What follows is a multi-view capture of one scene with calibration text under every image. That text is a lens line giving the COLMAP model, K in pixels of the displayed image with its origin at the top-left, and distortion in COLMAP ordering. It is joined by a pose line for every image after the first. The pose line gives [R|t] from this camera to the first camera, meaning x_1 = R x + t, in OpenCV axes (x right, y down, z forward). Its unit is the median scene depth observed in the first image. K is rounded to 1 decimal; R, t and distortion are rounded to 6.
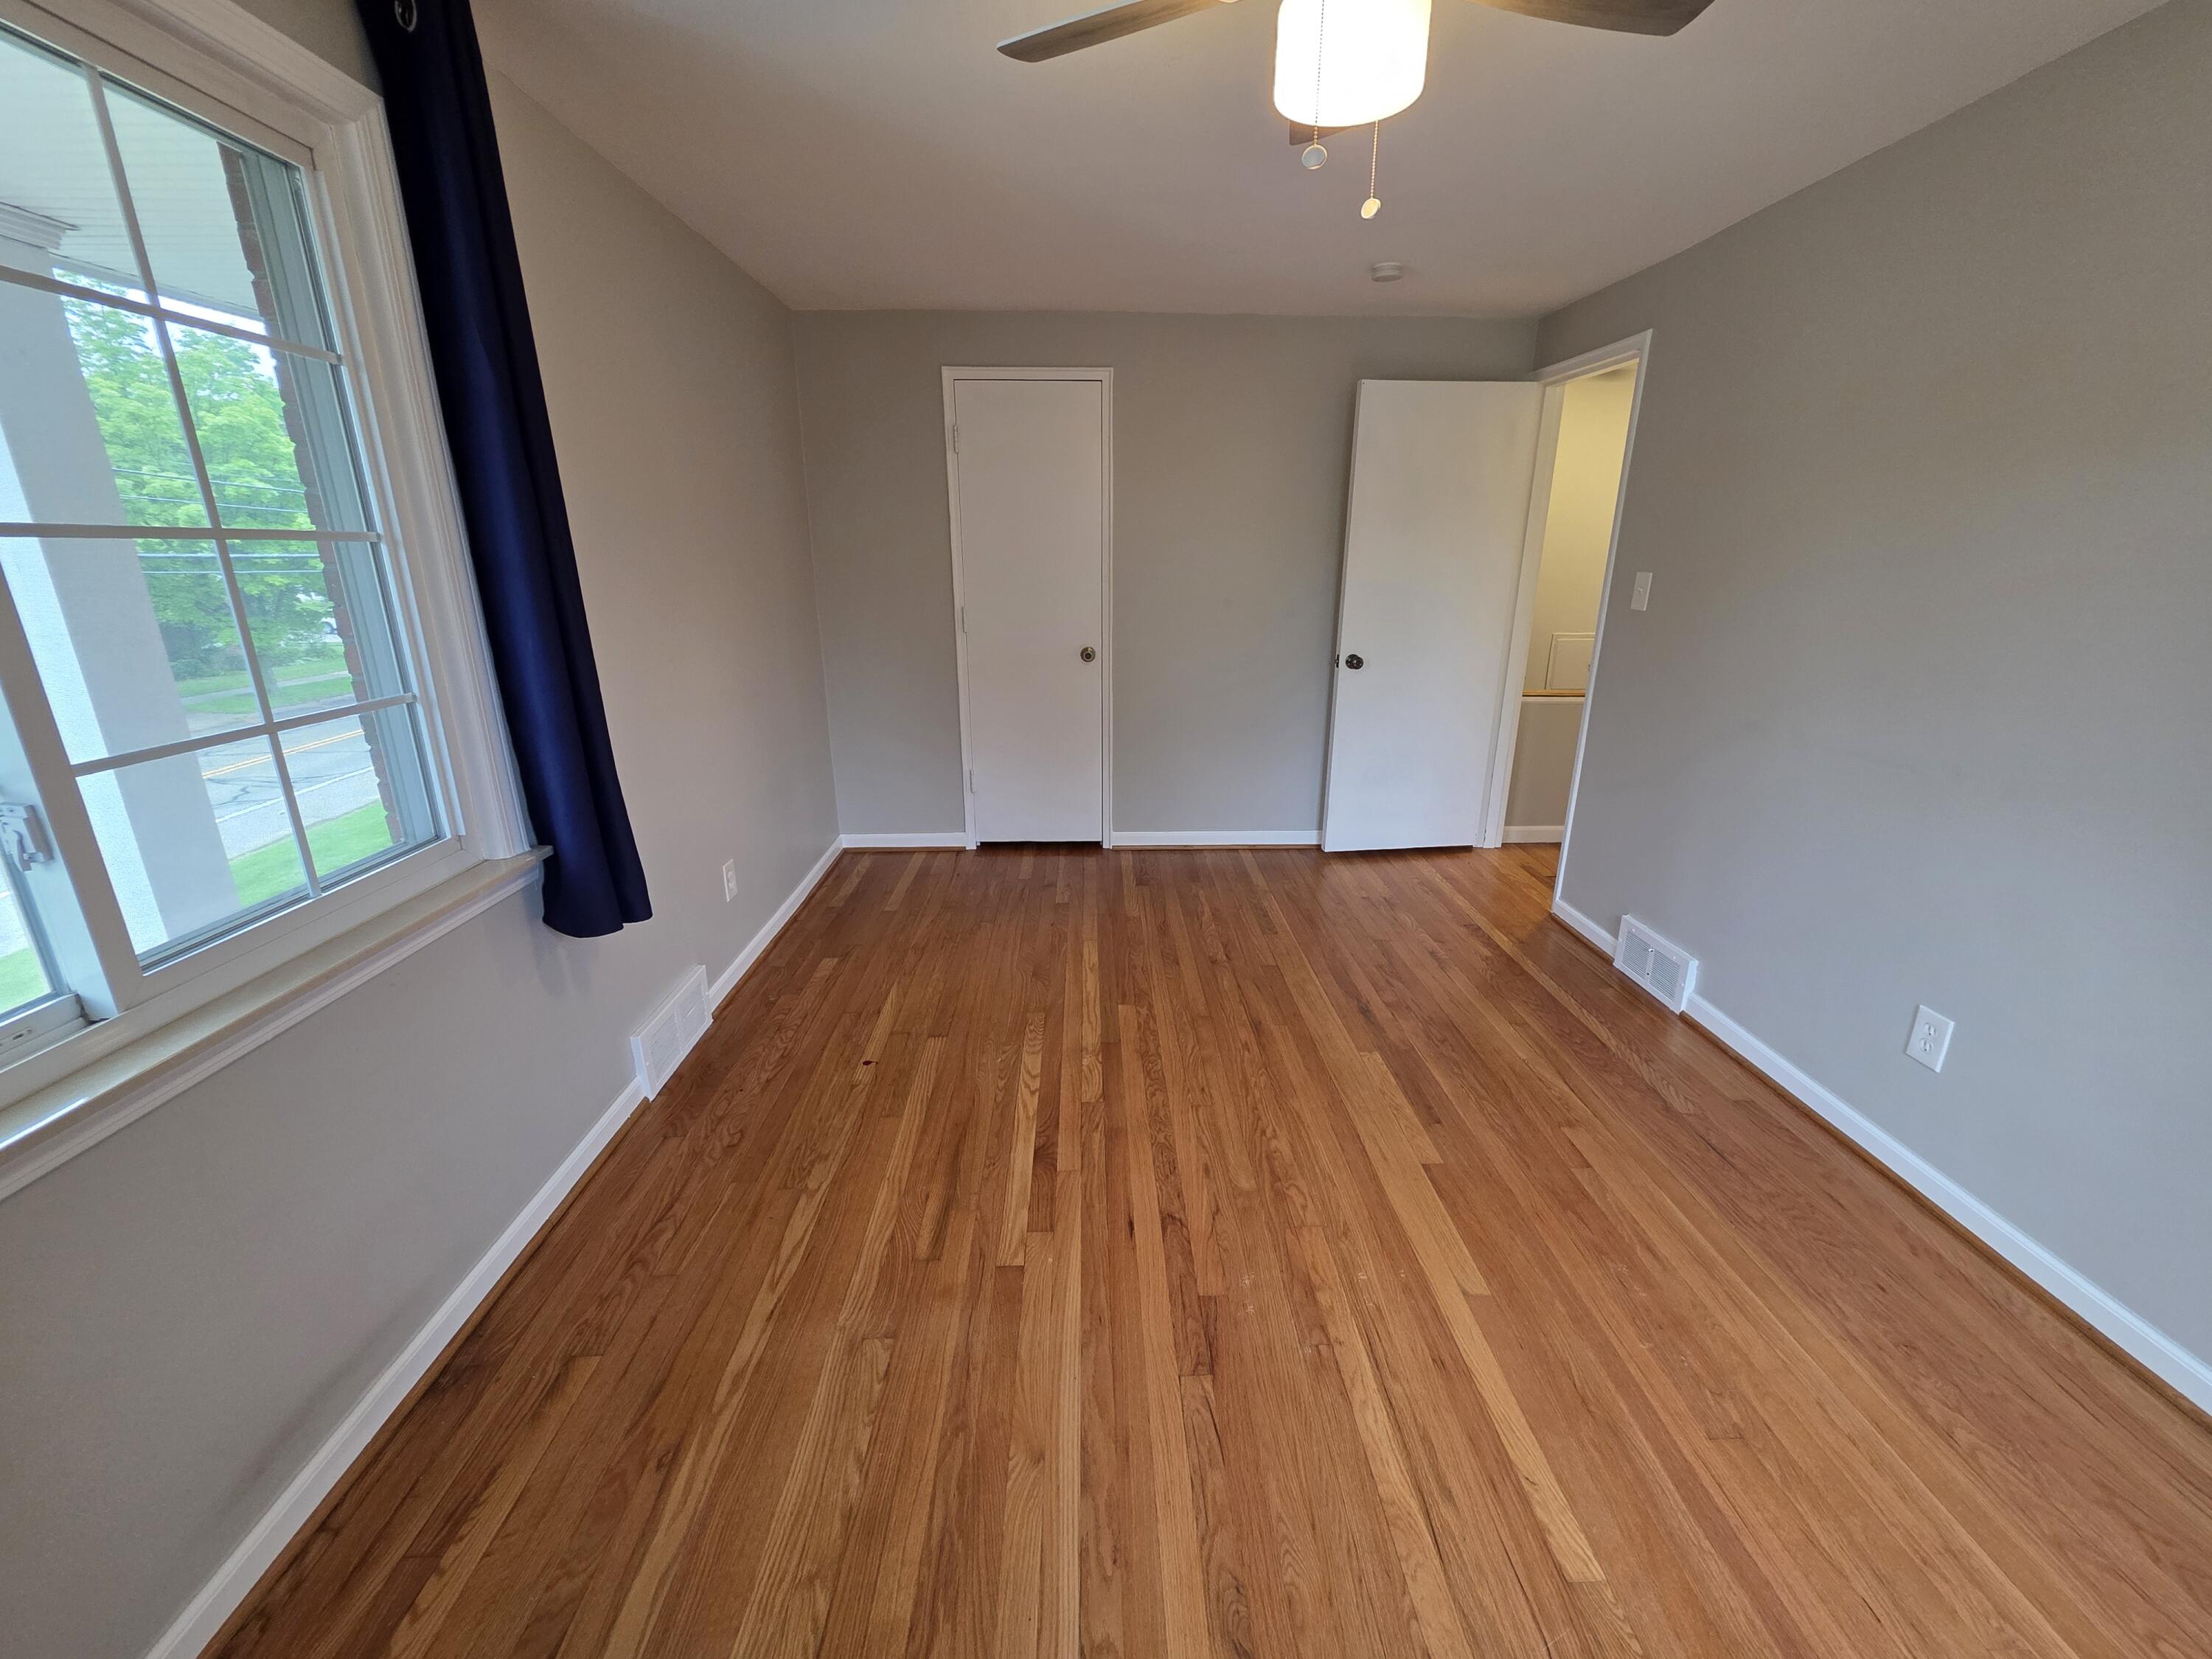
lens RADIAL K [[881.7, 0, 1116.0], [0, 881.7, 819.6], [0, 0, 1]] dist [0.001394, -0.000420]
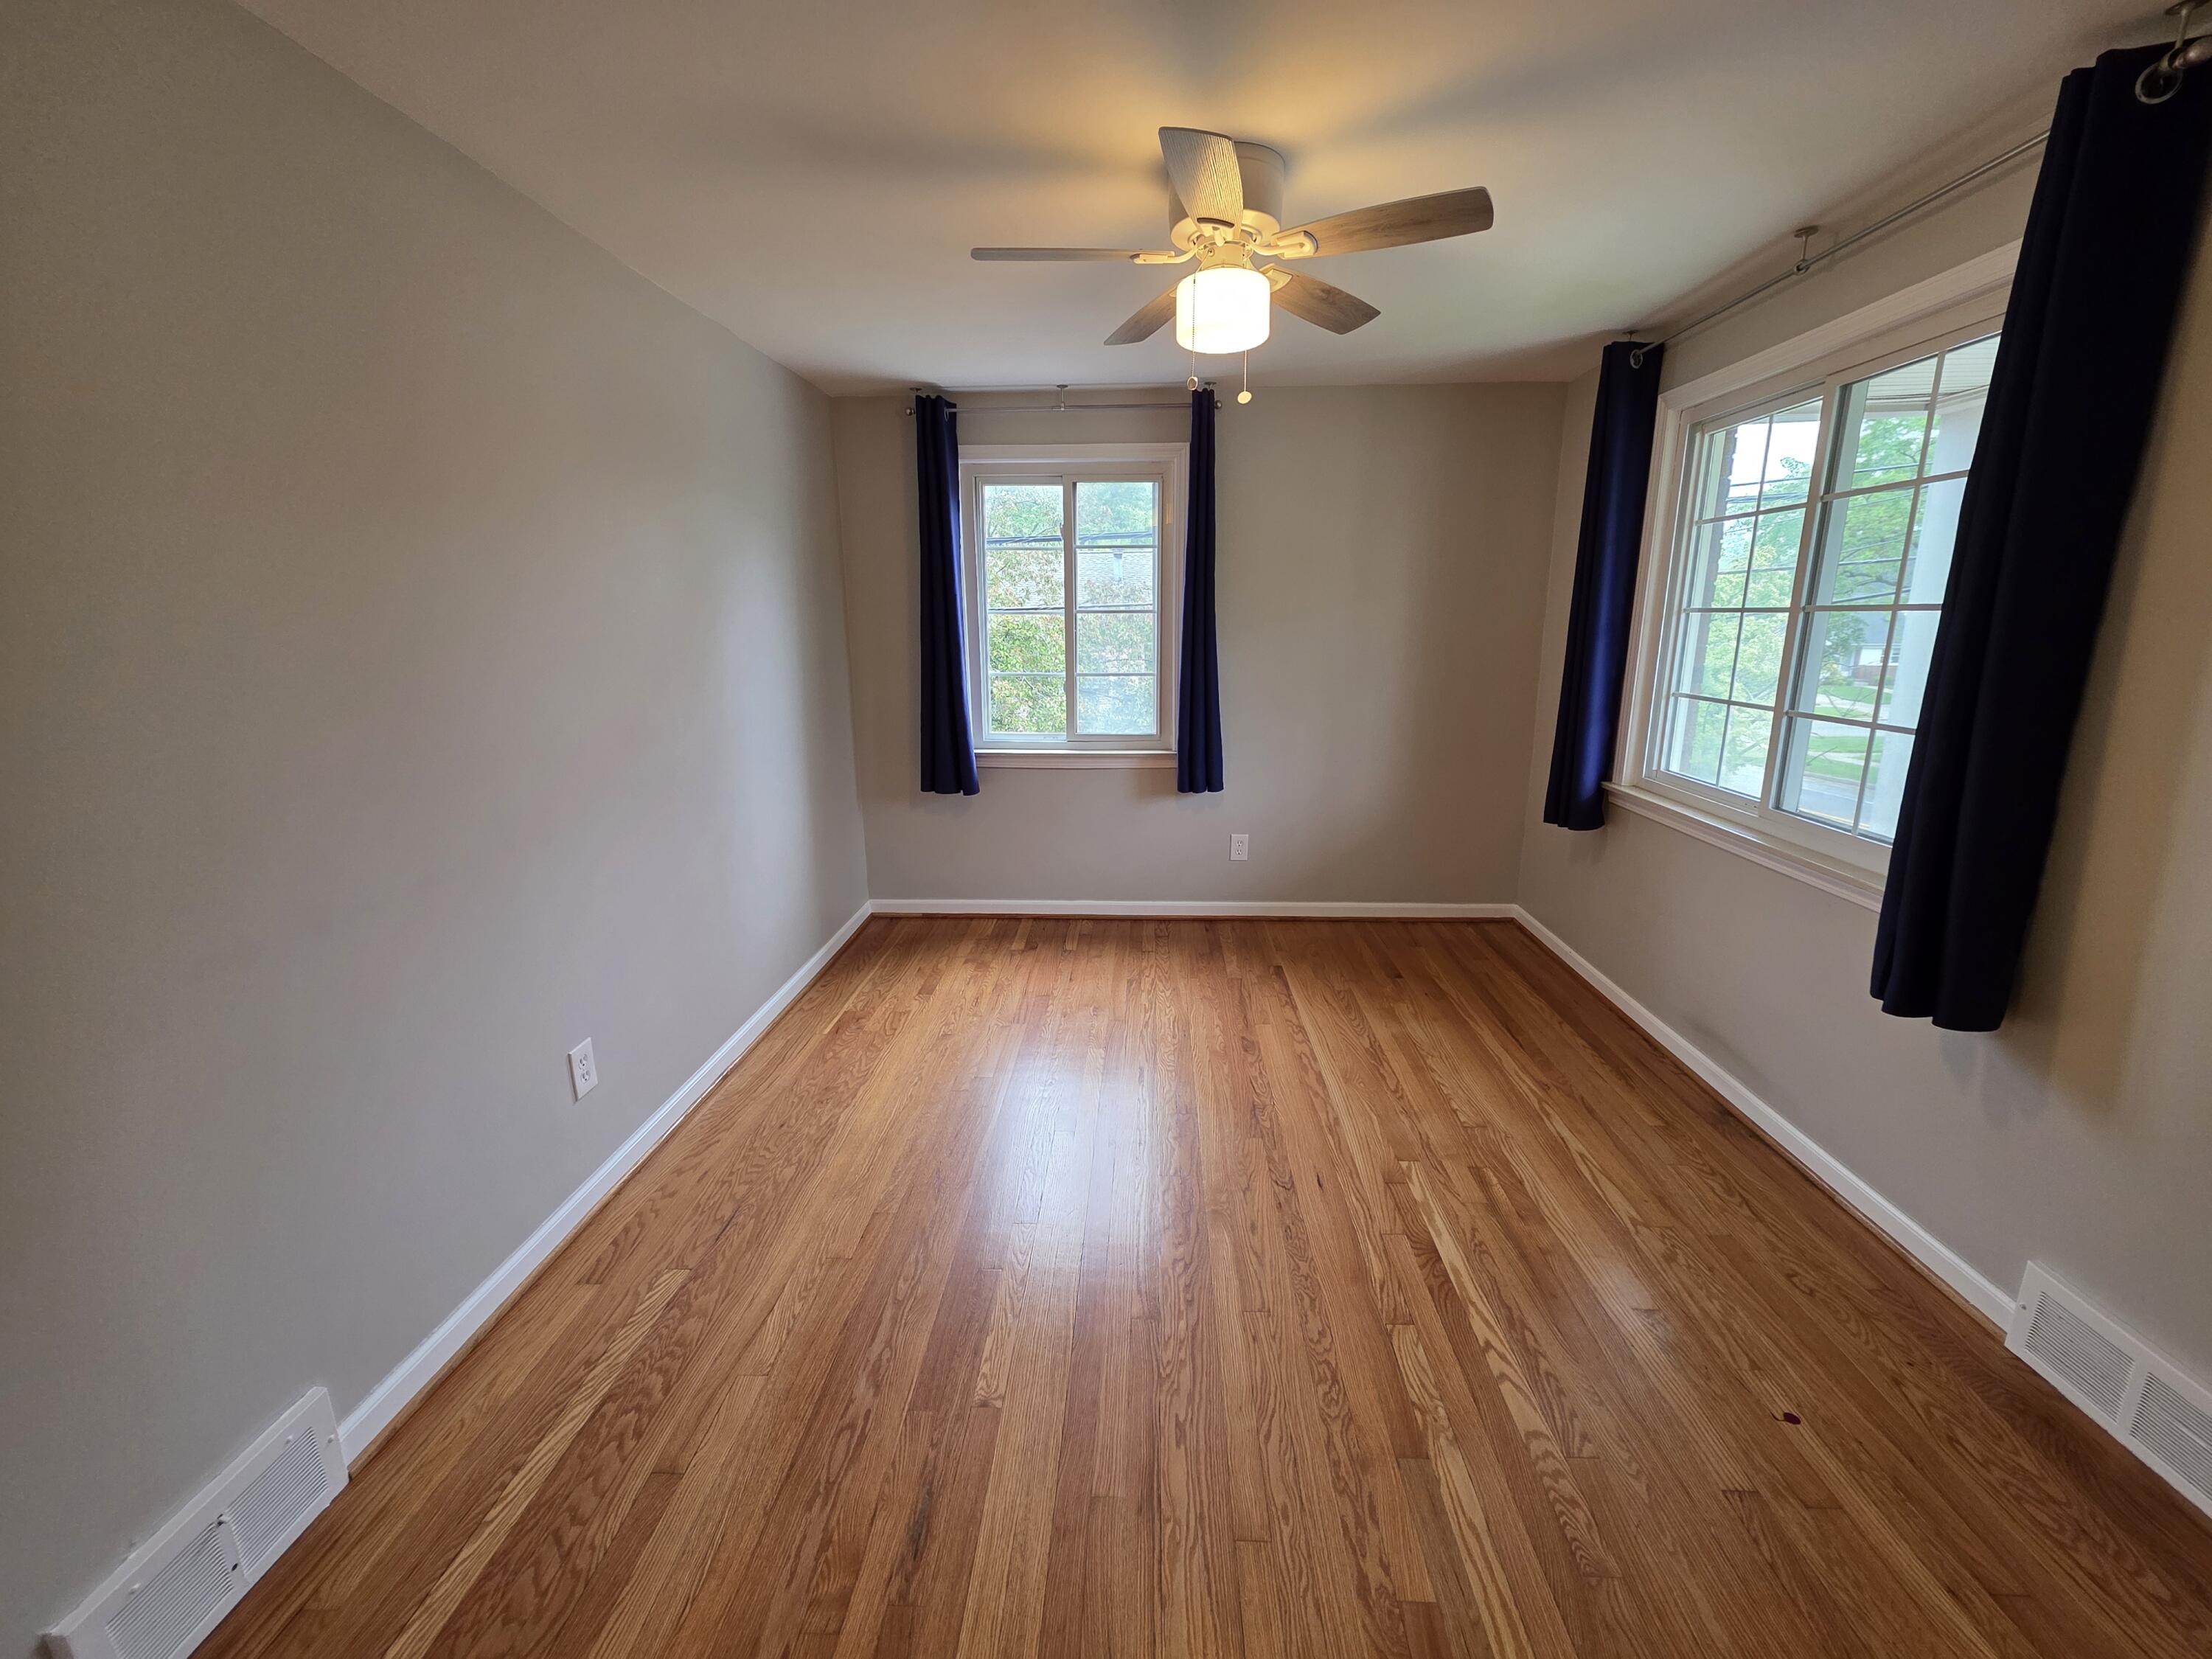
lens RADIAL K [[881.7, 0, 1116.0], [0, 881.7, 819.6], [0, 0, 1]] dist [0.001394, -0.000420]
pose [[-0.997012, -0.013882, 0.075991, 0.189638], [0.025923, 0.866554, 0.498409, -0.509129], [-0.072769, 0.498890, -0.863605, 1.651765]]
